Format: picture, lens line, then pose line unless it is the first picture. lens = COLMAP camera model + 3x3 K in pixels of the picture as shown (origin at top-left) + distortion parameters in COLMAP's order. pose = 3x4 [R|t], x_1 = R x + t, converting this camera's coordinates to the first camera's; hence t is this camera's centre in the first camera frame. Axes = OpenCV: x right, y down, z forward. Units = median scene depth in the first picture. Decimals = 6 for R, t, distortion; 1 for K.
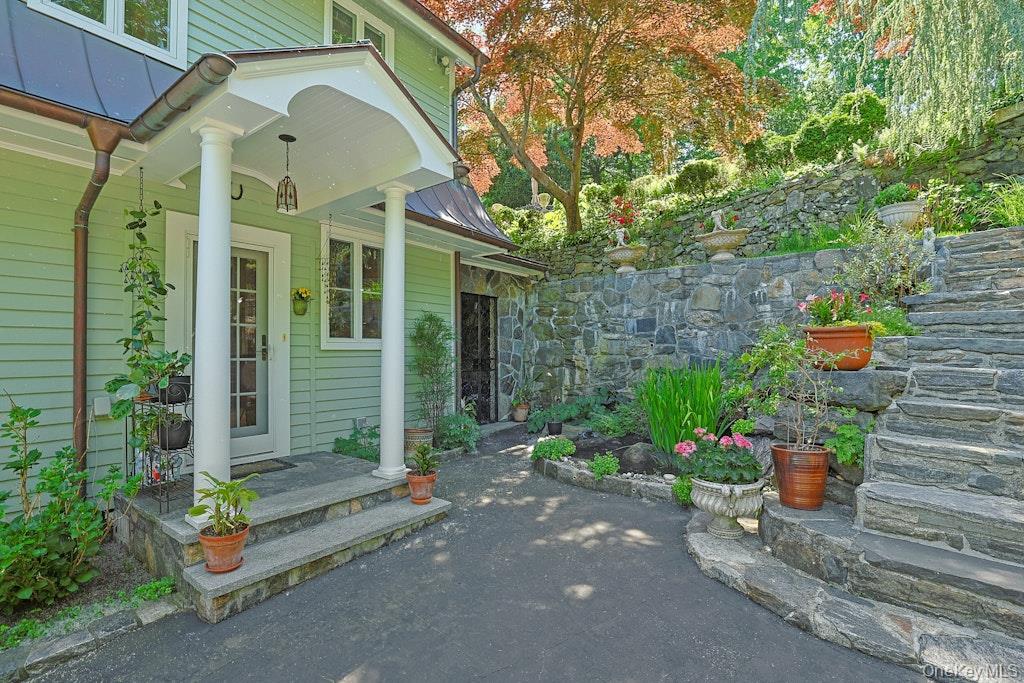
lens RADIAL K [[486.6, 0, 513.0], [0, 486.6, 342.7], [0, 0, 1]] dist [-0.031202, 0.002672]
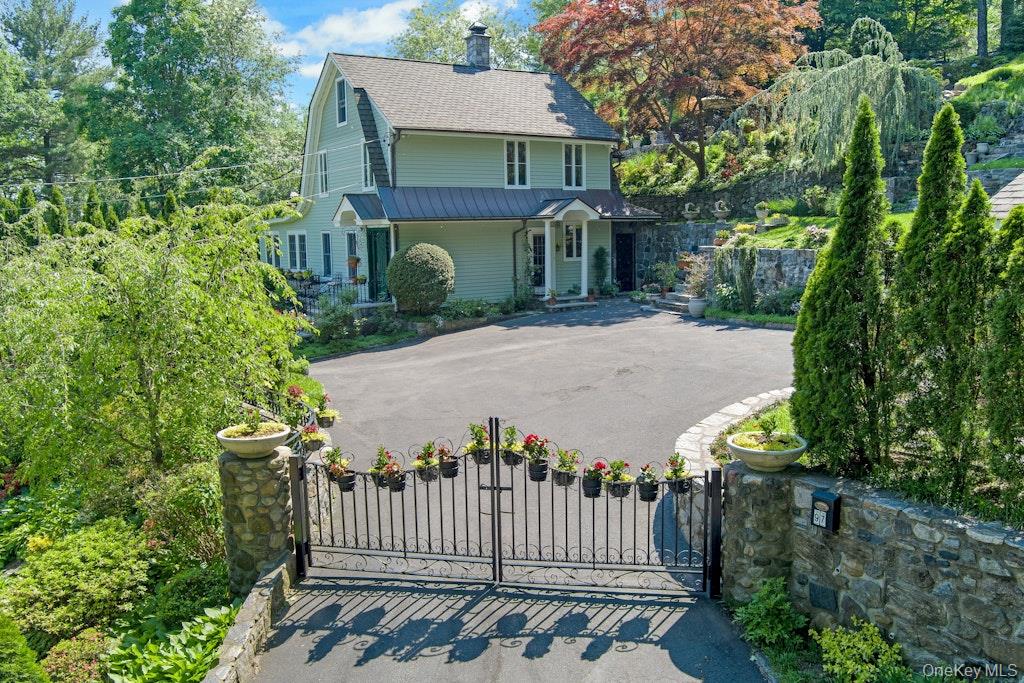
lens RADIAL K [[776.7, 0, 503.2], [0, 776.7, 340.5], [0, 0, 1]] dist [-0.043464, -0.013204]
pose [[0.925368, 0.042804, -0.376647, 0.873142], [0.020120, 0.986658, 0.161561, -0.225546], [0.378537, -0.157081, 0.912160, -2.874615]]
